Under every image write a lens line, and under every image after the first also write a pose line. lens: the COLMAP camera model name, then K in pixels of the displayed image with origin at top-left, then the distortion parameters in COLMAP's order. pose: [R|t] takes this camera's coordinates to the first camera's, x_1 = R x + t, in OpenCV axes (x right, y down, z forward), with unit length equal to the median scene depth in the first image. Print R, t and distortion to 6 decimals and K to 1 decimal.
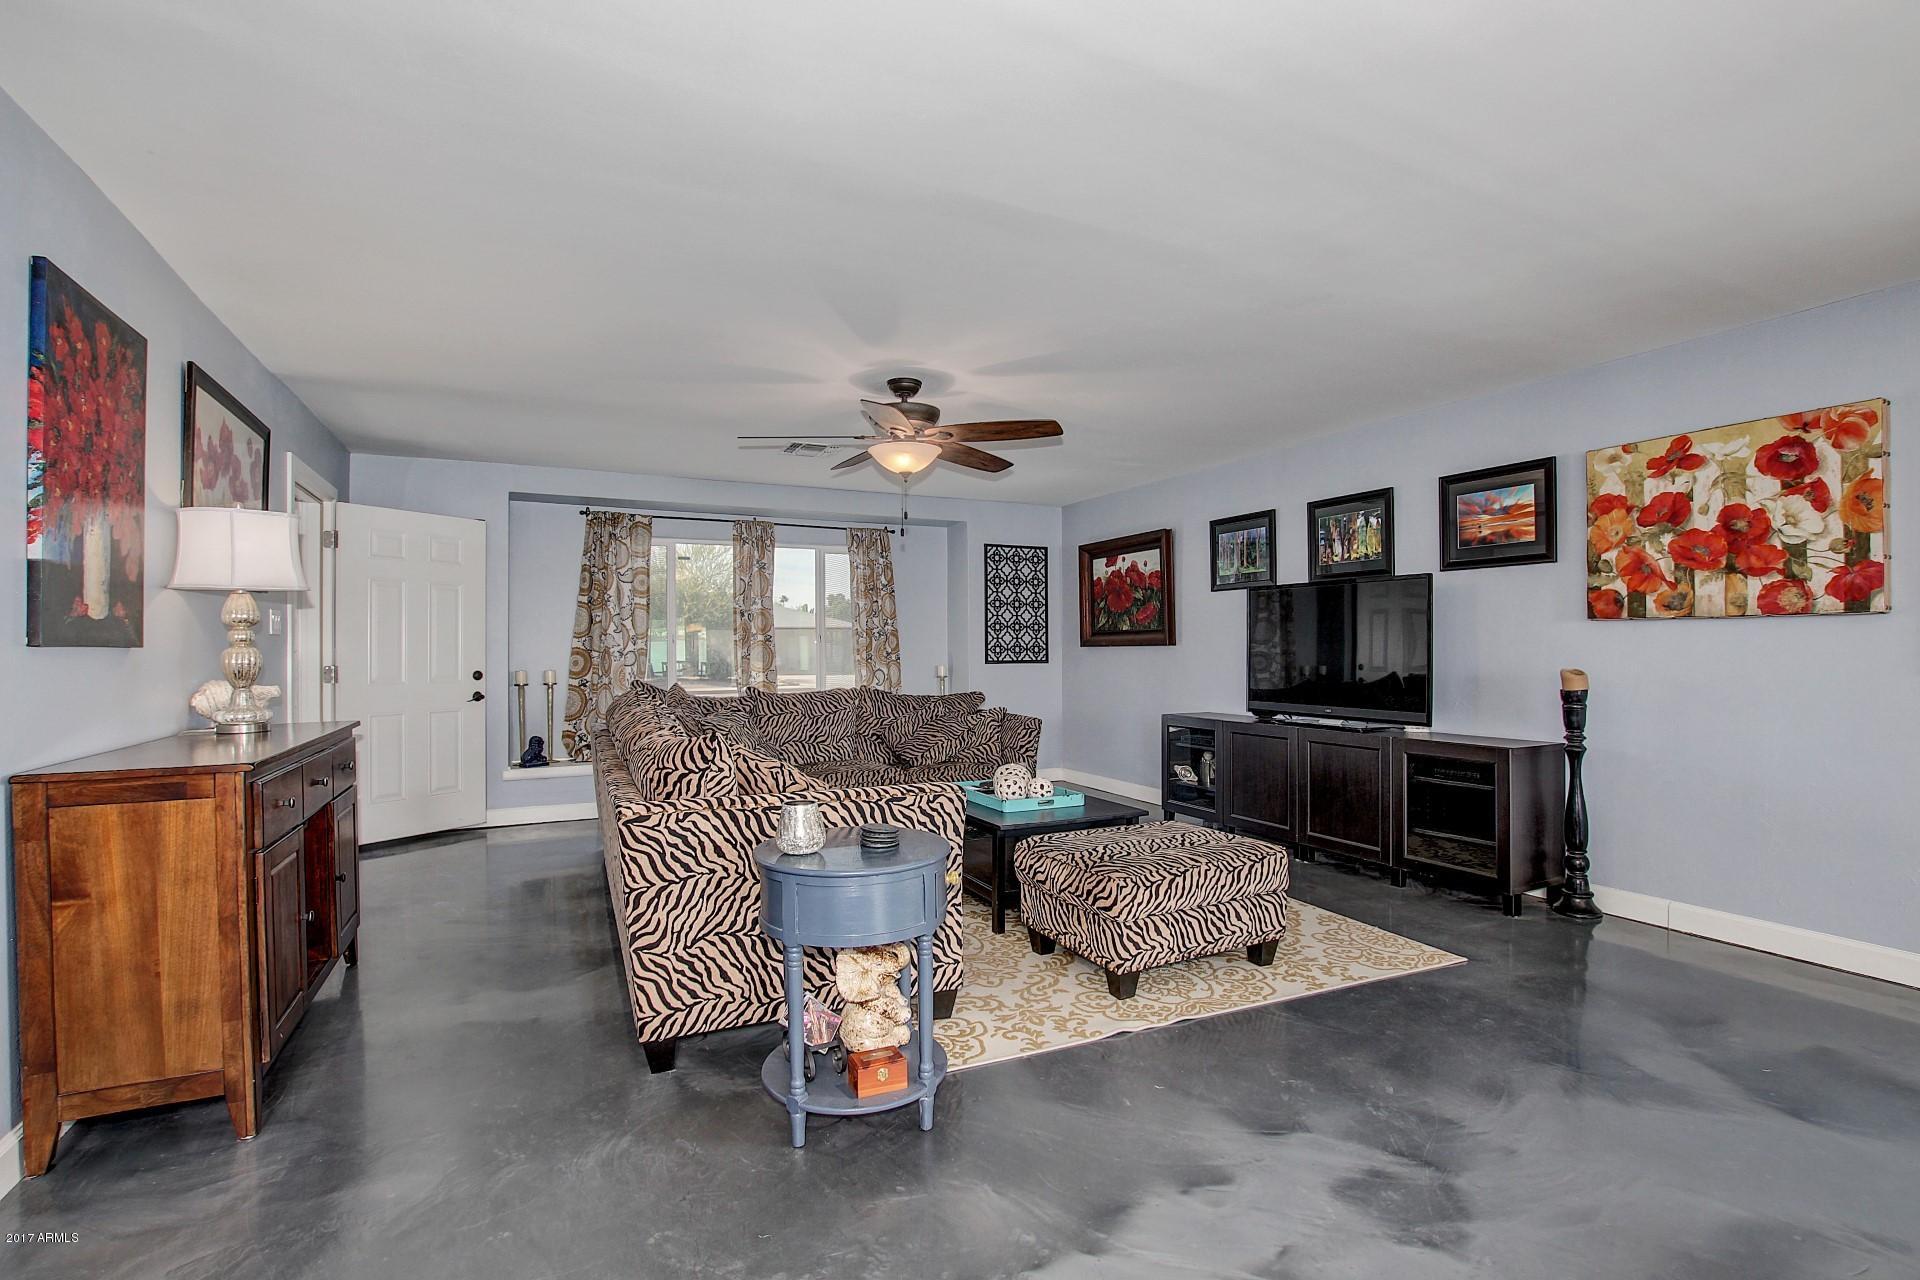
lens RADIAL K [[890.2, 0, 962.3], [0, 890.2, 646.0], [0, 0, 1]] dist [-0.036142, 0.005675]
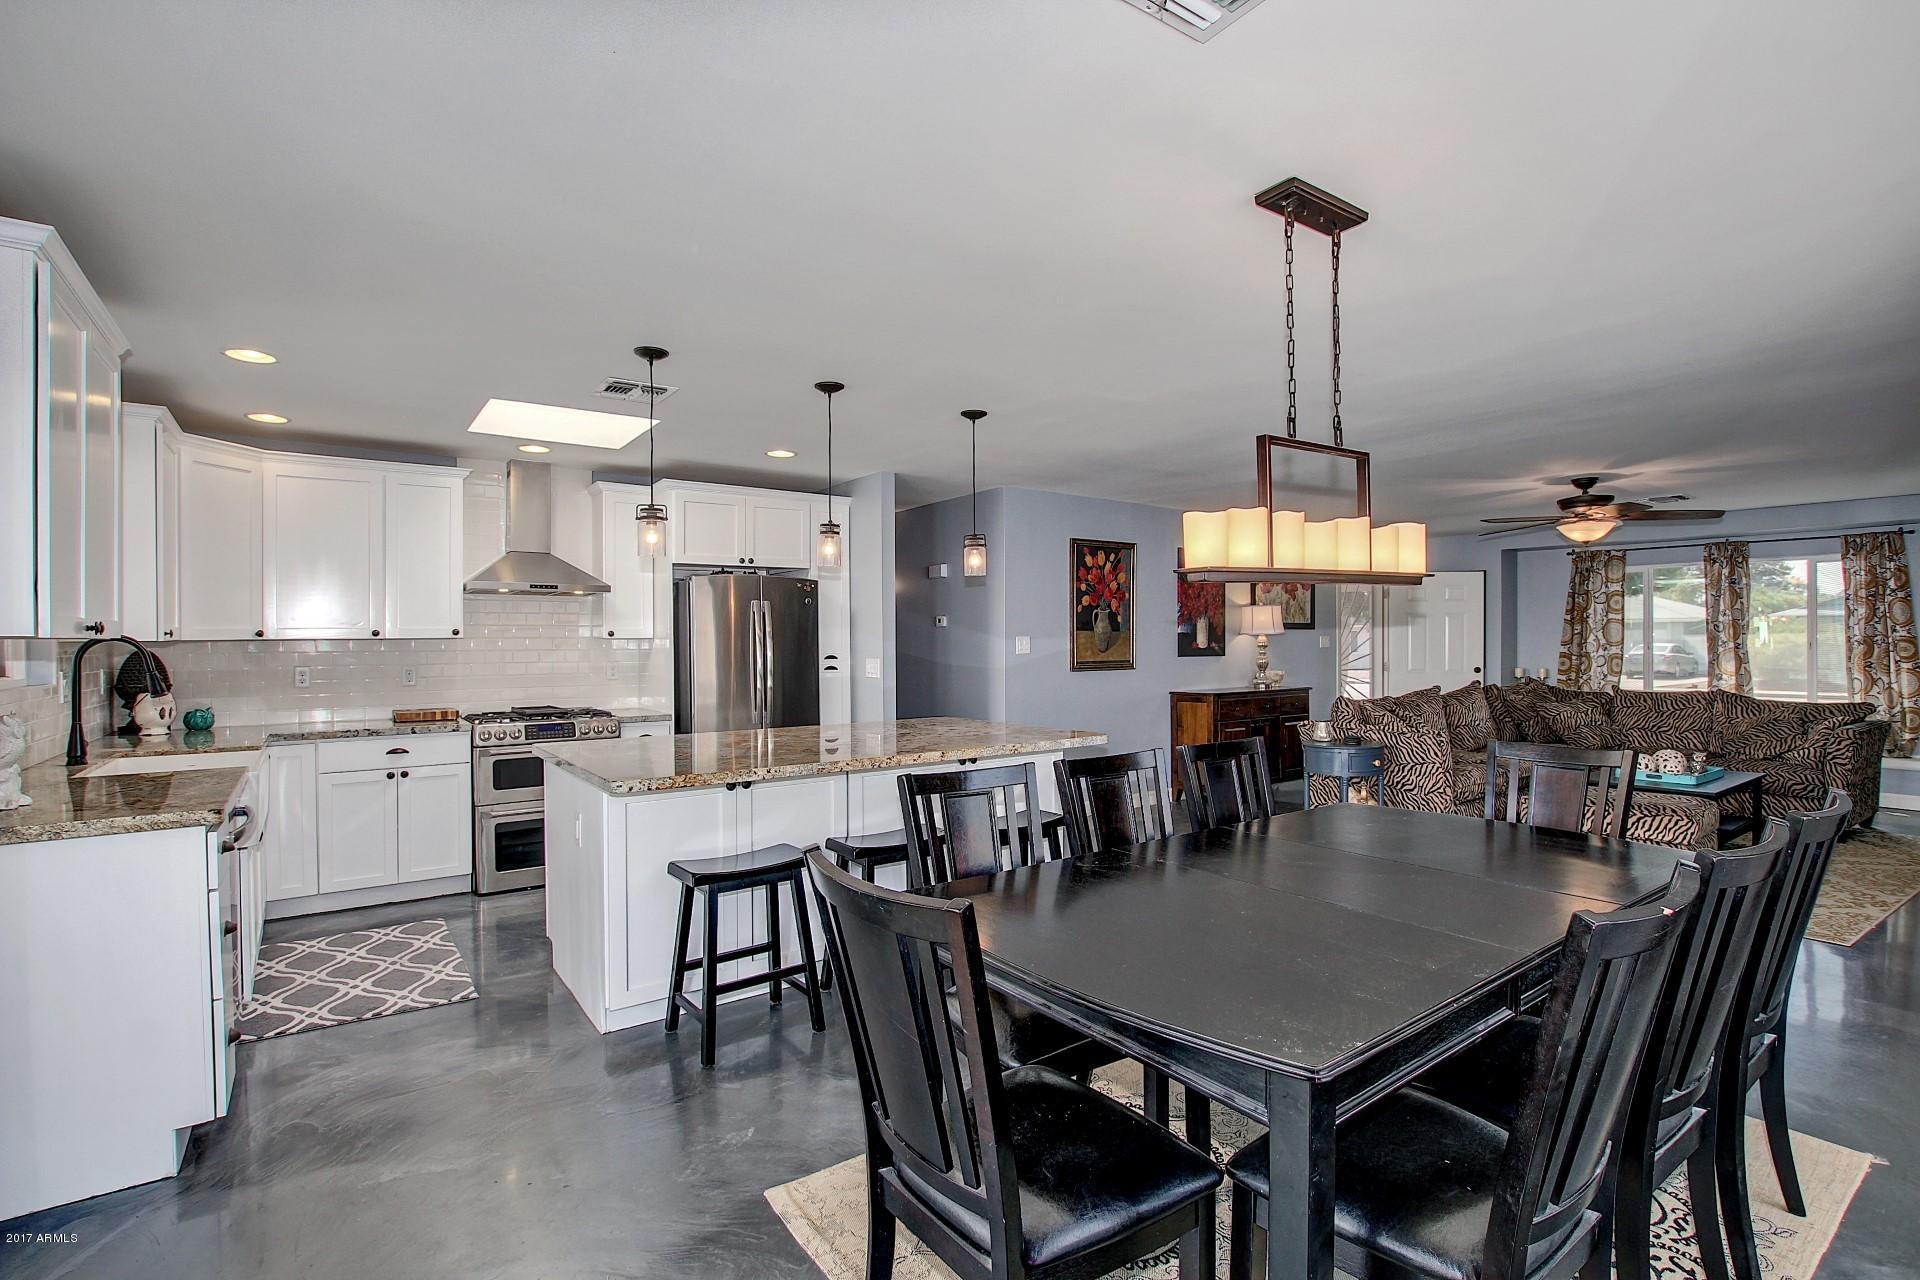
lens RADIAL K [[890.2, 0, 962.4], [0, 890.2, 645.5], [0, 0, 1]] dist [-0.036142, 0.005675]
pose [[0.182752, 0.006175, -0.983140, 1.126619], [0.005436, 0.999959, 0.007291, -0.036999], [0.983144, -0.006677, 0.182711, -0.265753]]
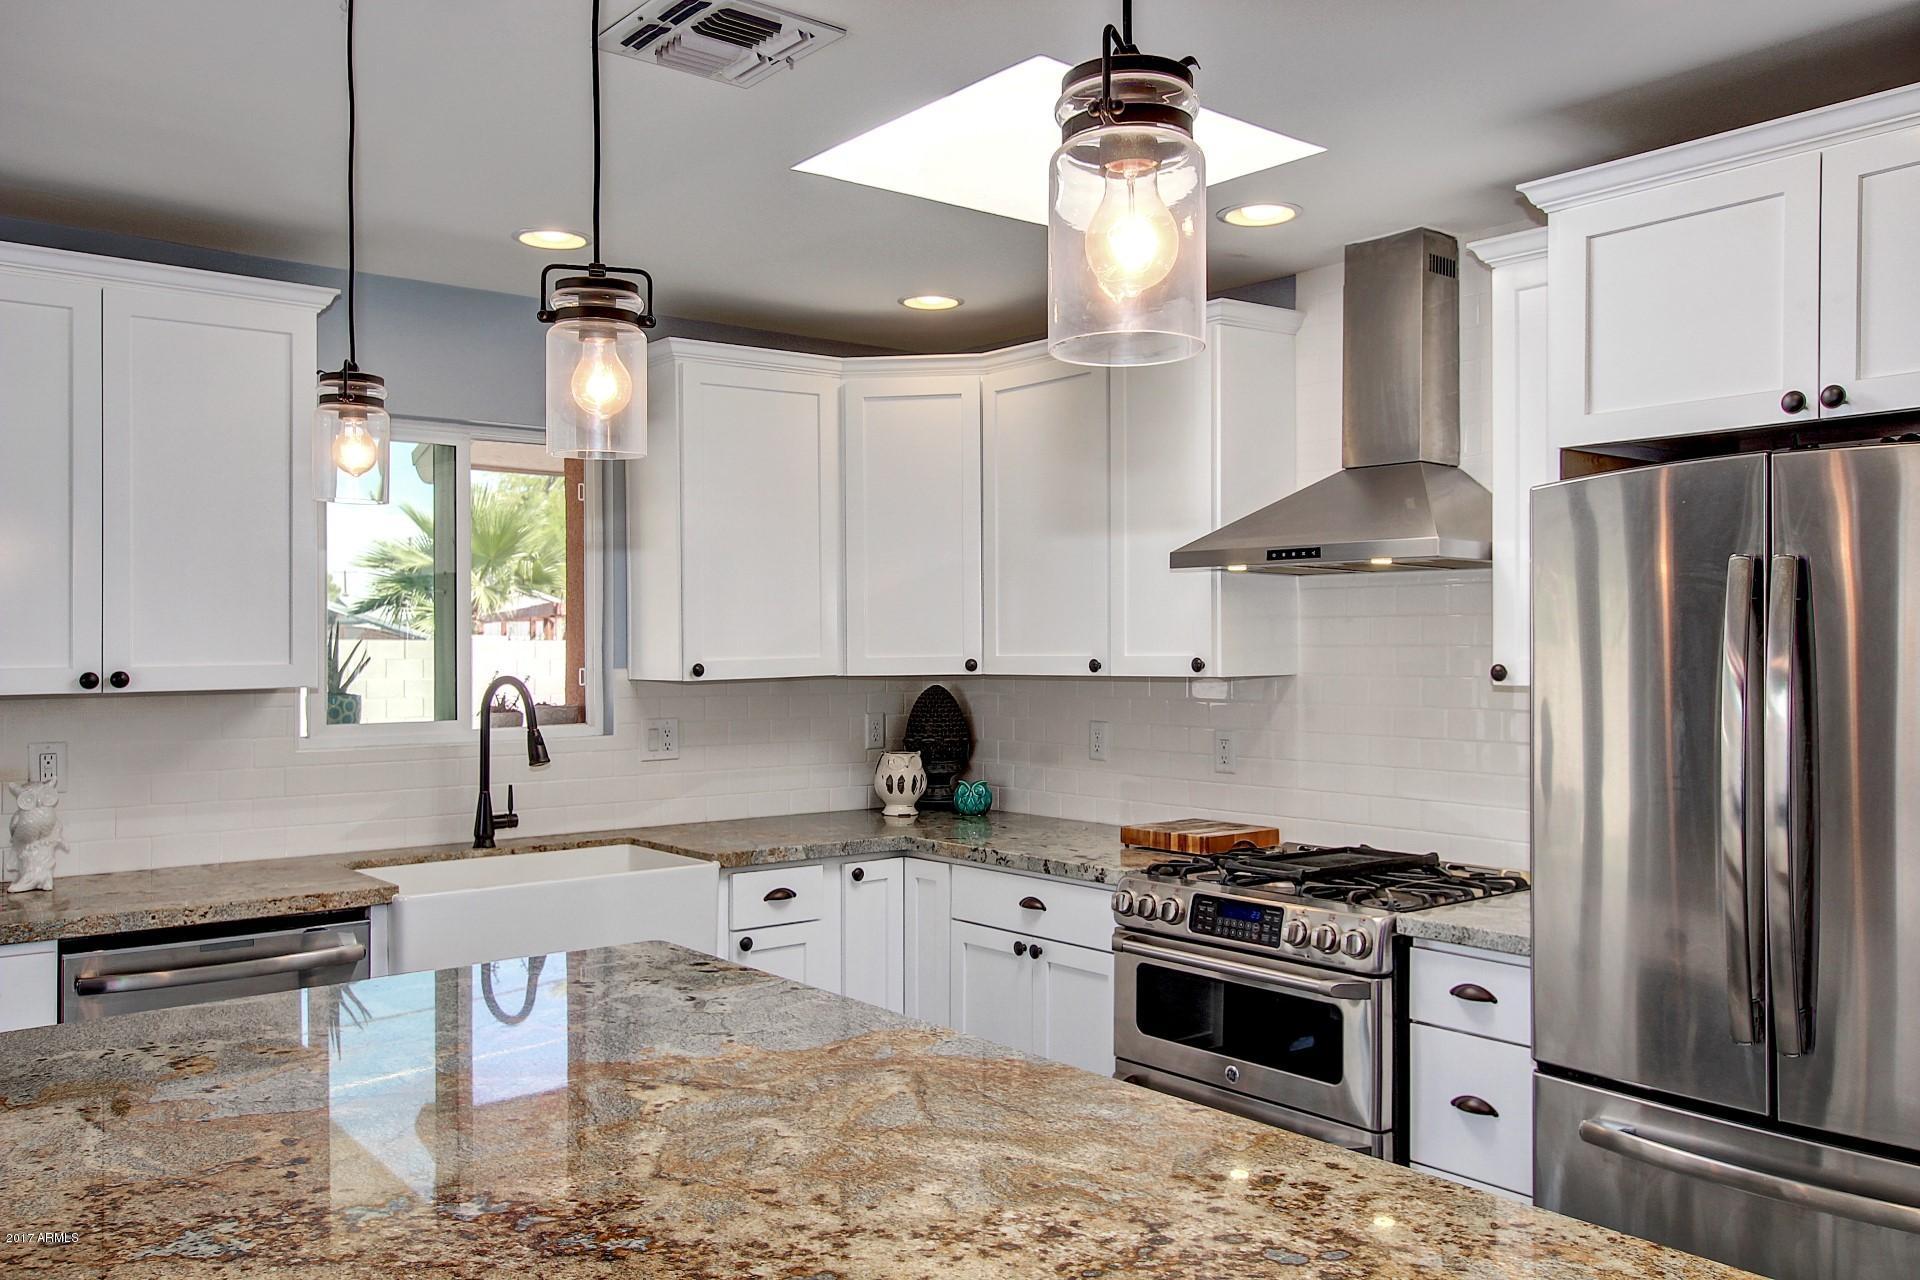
lens RADIAL K [[1530.9, 0, 957.4], [0, 1530.9, 648.8], [0, 0, 1]] dist [-0.022942, 0.048386]
pose [[-0.971801, 0.008188, -0.235660, 0.228915], [0.007022, 0.999959, 0.005787, -0.065705], [0.235698, 0.003969, -0.971818, 0.148621]]
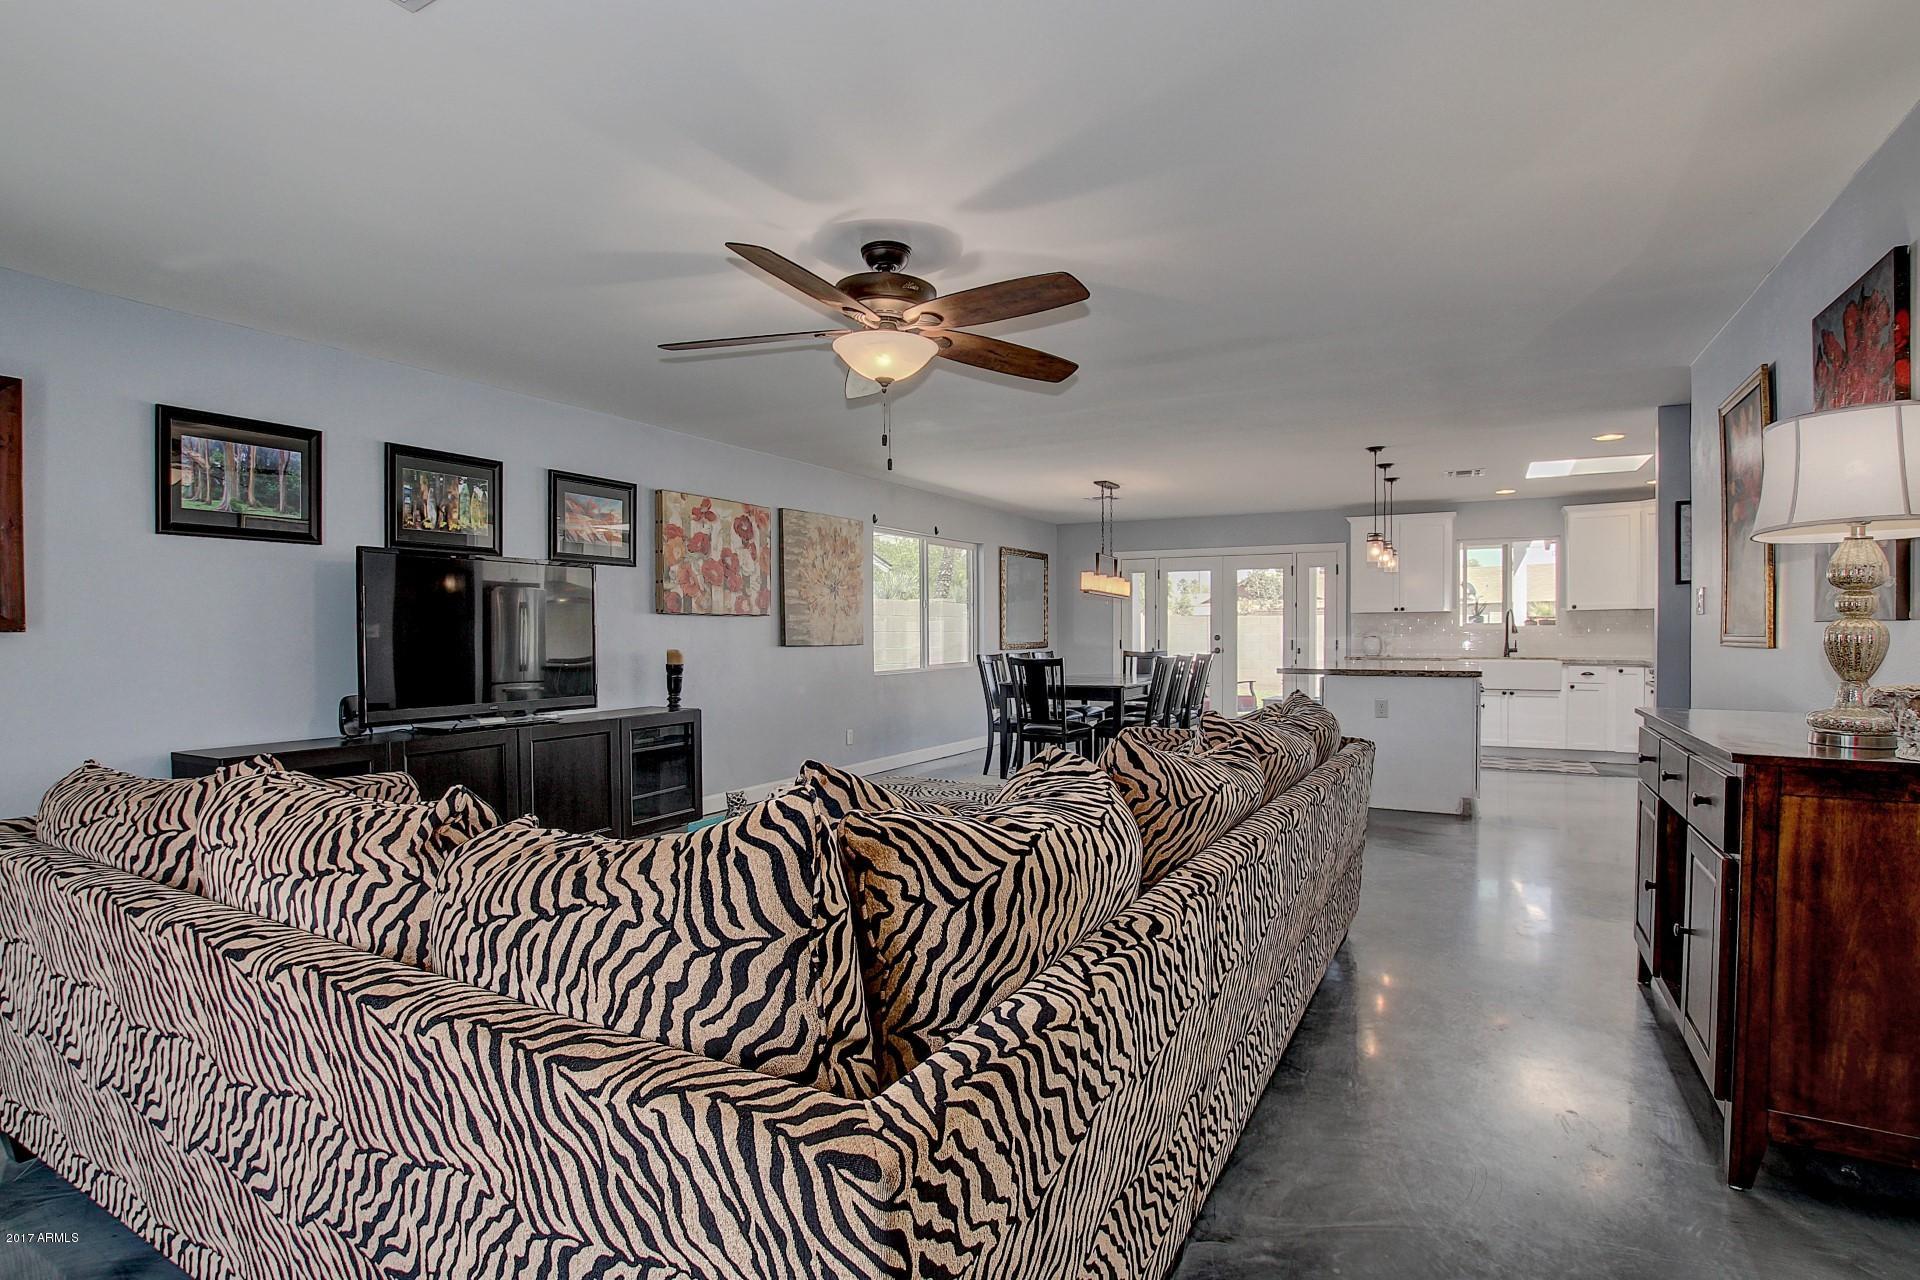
lens RADIAL K [[966.1, 0, 974.5], [0, 966.1, 646.4], [0, 0, 1]] dist [-0.027605, 0.002383]
pose [[-0.598204, -0.005758, 0.801323, -0.714676], [0.005645, 0.999919, 0.011399, 0.006745], [-0.801324, 0.011342, -0.598123, 1.385257]]
